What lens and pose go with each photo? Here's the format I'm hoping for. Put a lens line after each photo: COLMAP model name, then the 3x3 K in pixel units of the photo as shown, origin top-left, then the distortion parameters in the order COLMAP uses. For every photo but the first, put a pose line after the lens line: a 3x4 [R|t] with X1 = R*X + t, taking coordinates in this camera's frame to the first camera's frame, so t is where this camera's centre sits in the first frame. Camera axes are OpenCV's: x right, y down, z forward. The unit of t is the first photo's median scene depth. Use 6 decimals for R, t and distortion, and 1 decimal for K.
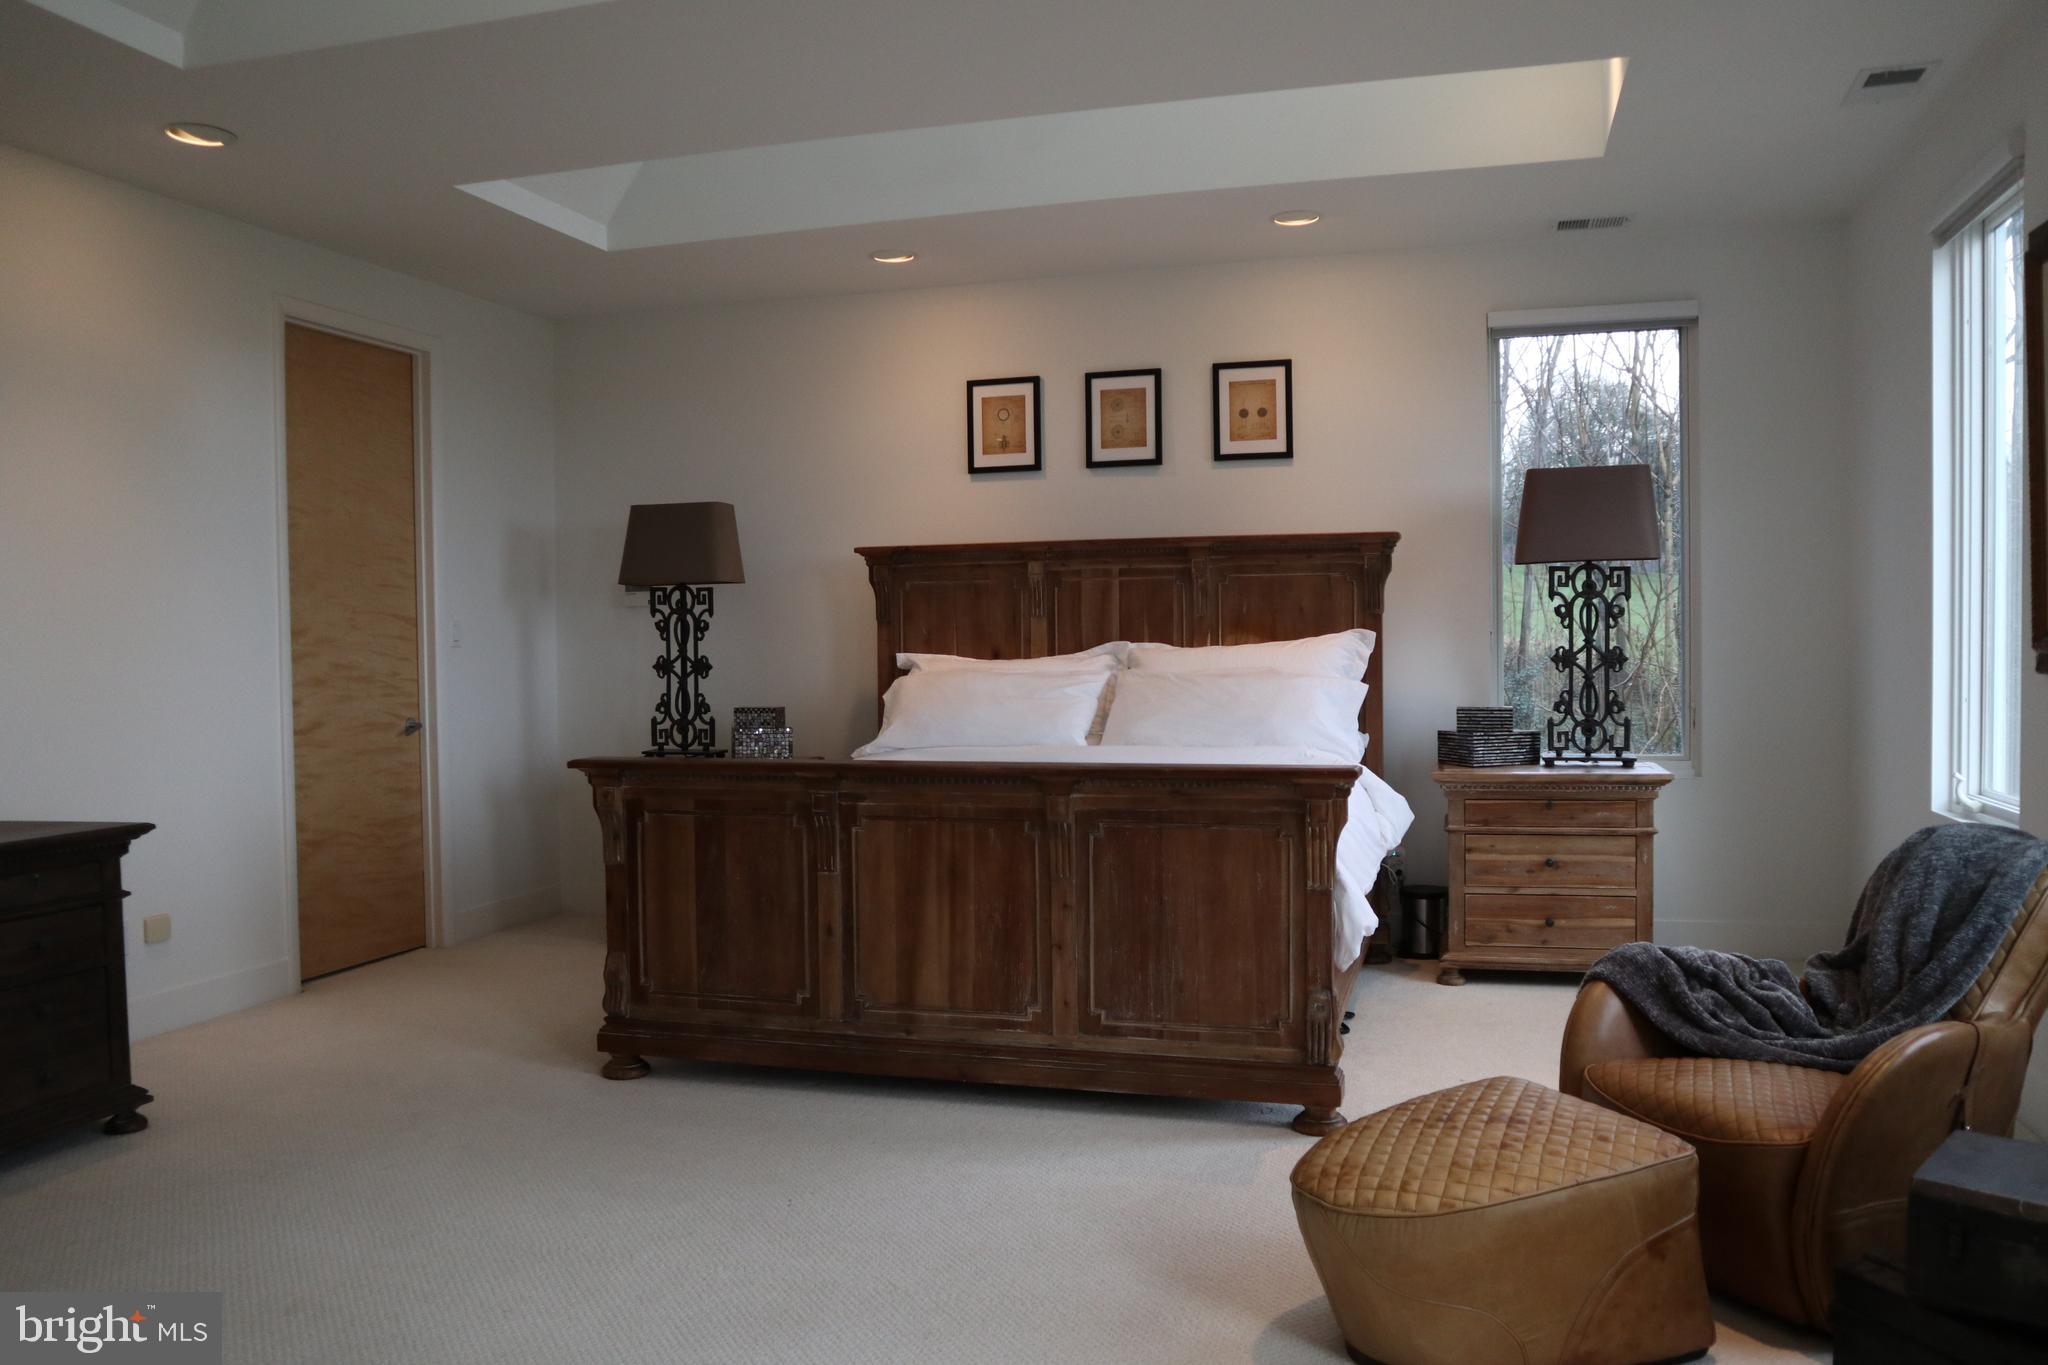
lens RADIAL K [[1647.5, 0, 1022.1], [0, 1647.5, 652.7], [0, 0, 1]] dist [-0.123865, 0.000031]
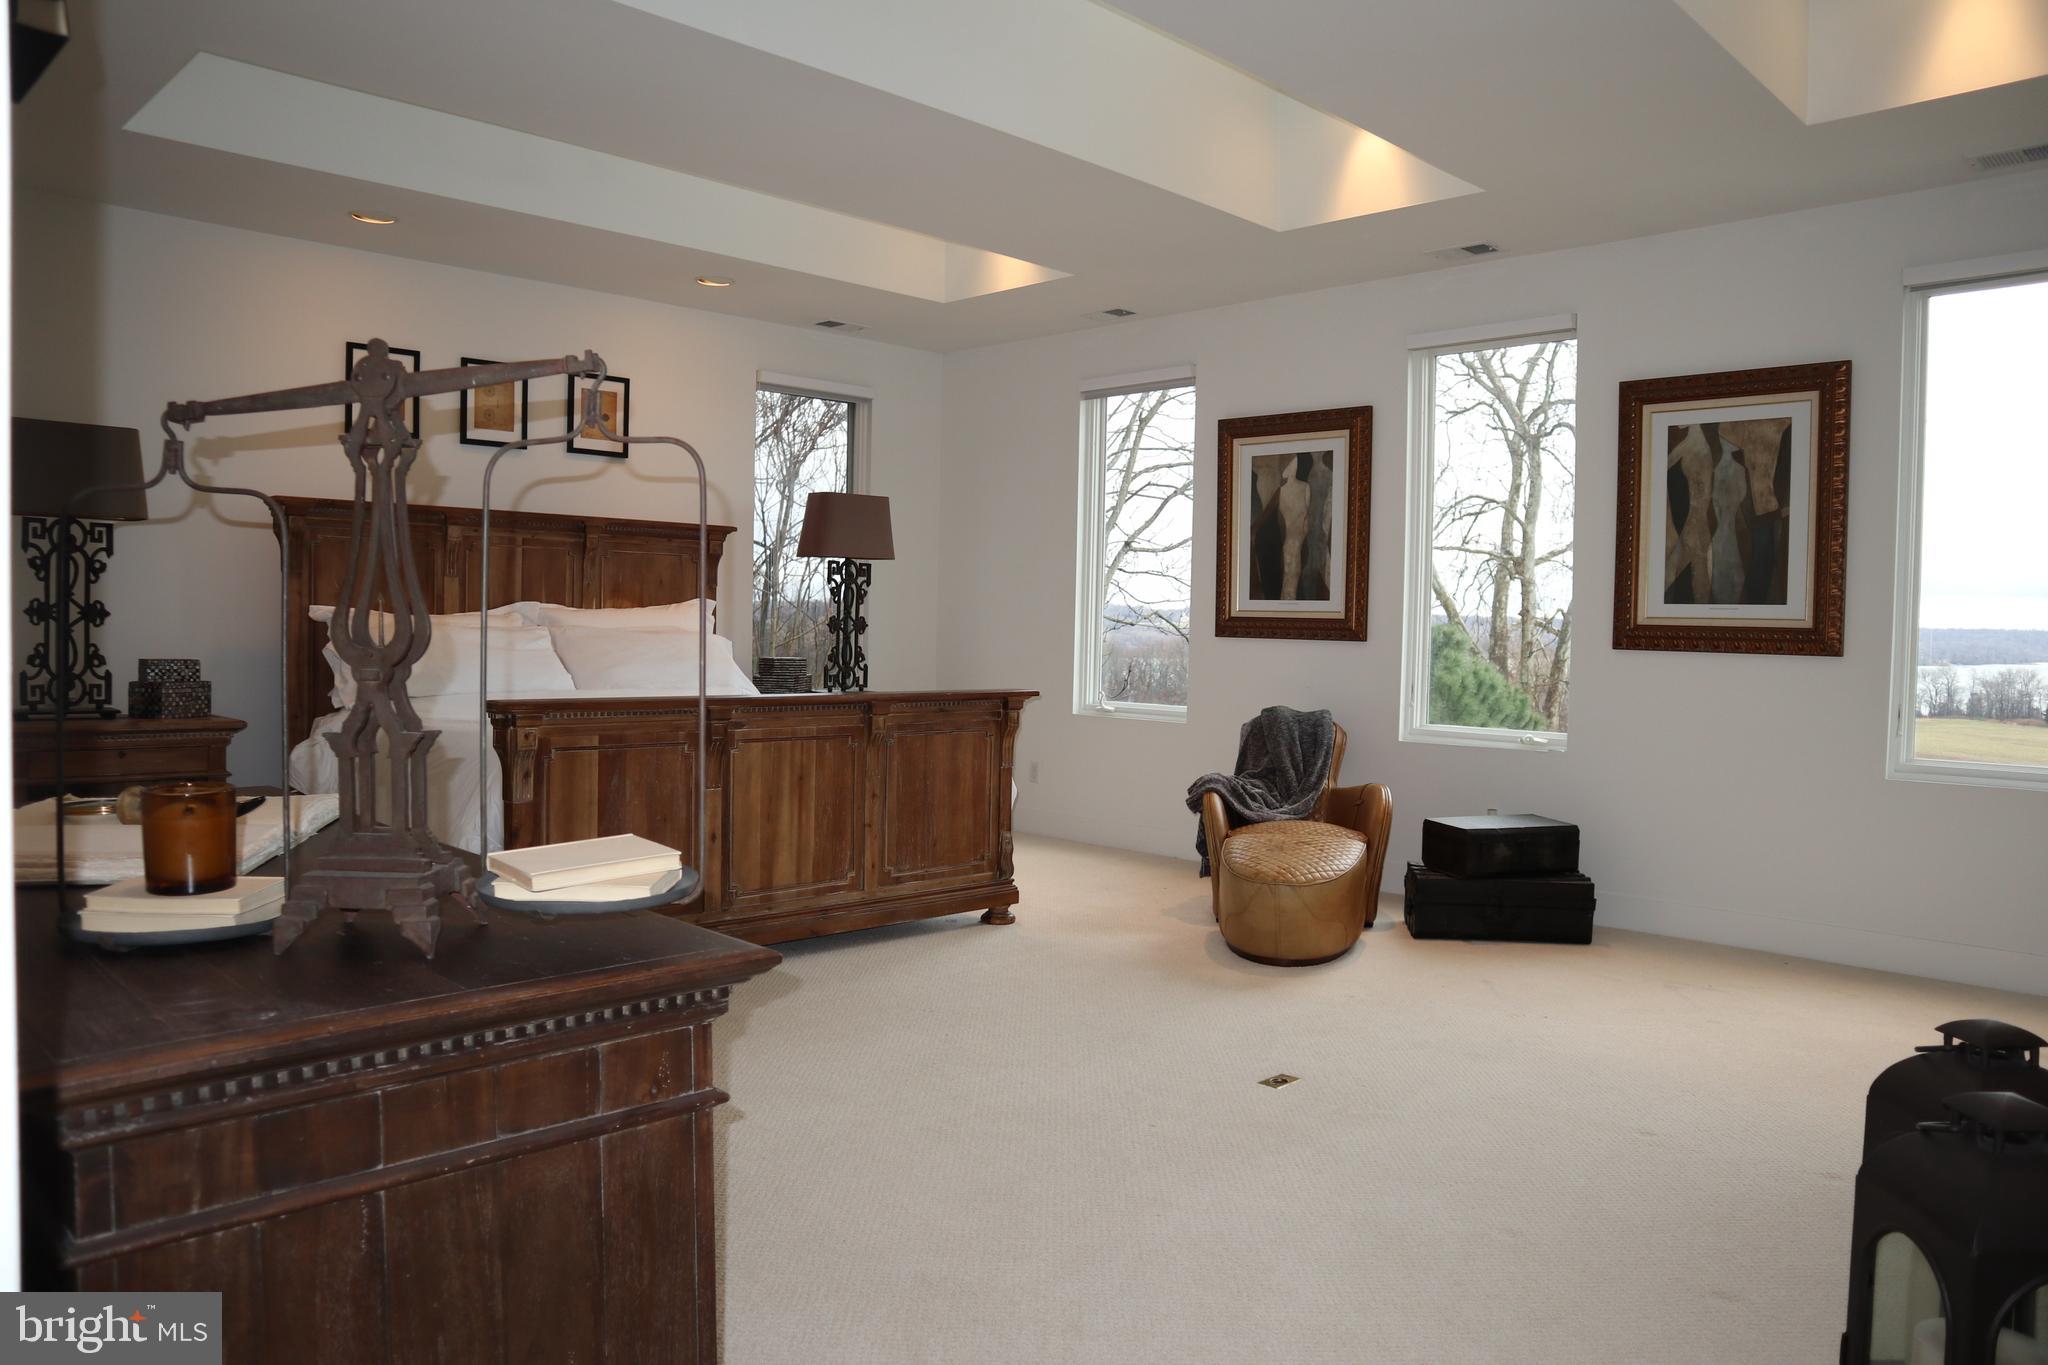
lens RADIAL K [[1429.8, 0, 1024.0], [0, 1429.8, 682.5], [0, 0, 1]] dist [0.000140, 0.076474]
pose [[0.495342, -0.018344, 0.868505, -0.677152], [-0.024224, 0.999097, 0.034917, 0.007072], [-0.868360, -0.038334, 0.494450, 0.197776]]
